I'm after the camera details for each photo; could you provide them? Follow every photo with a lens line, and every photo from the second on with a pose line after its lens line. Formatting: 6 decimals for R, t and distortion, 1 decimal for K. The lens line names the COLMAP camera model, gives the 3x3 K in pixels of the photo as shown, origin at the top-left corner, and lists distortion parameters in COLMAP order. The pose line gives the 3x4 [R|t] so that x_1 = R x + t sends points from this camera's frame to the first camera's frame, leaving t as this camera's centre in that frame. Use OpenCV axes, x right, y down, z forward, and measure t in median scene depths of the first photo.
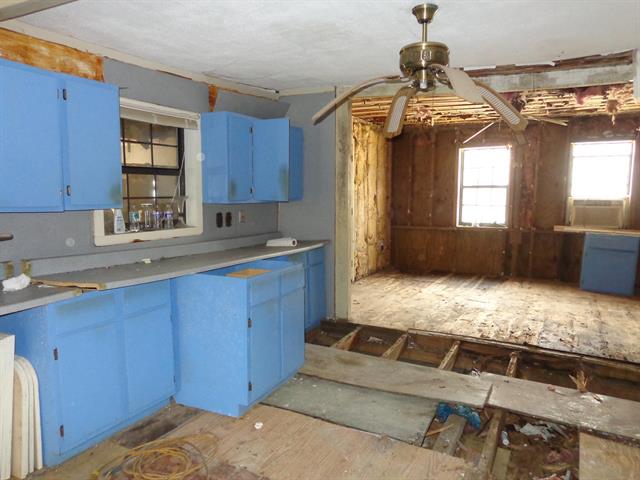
lens RADIAL K [[447.3, 0, 320.0], [0, 447.3, 240.0], [0, 0, 1]] dist [-0.002069, 0.000685]
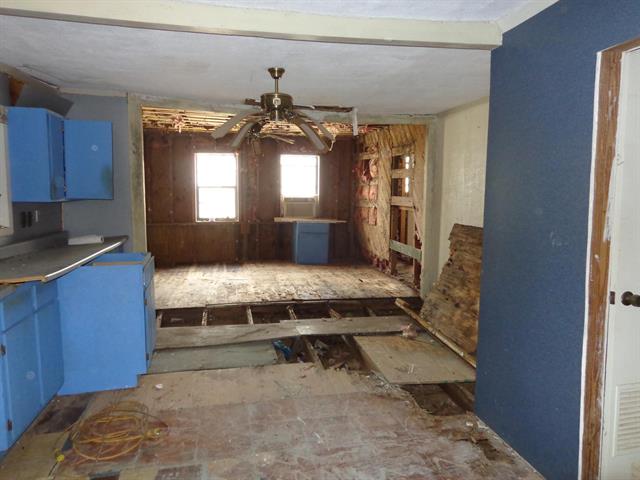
lens RADIAL K [[447.3, 0, 320.0], [0, 447.3, 240.0], [0, 0, 1]] dist [-0.002069, 0.000685]
pose [[0.760111, -0.065408, 0.646493, -0.303444], [0.064977, 0.997585, 0.024532, 0.013228], [-0.646536, 0.023360, 0.762525, -0.107079]]
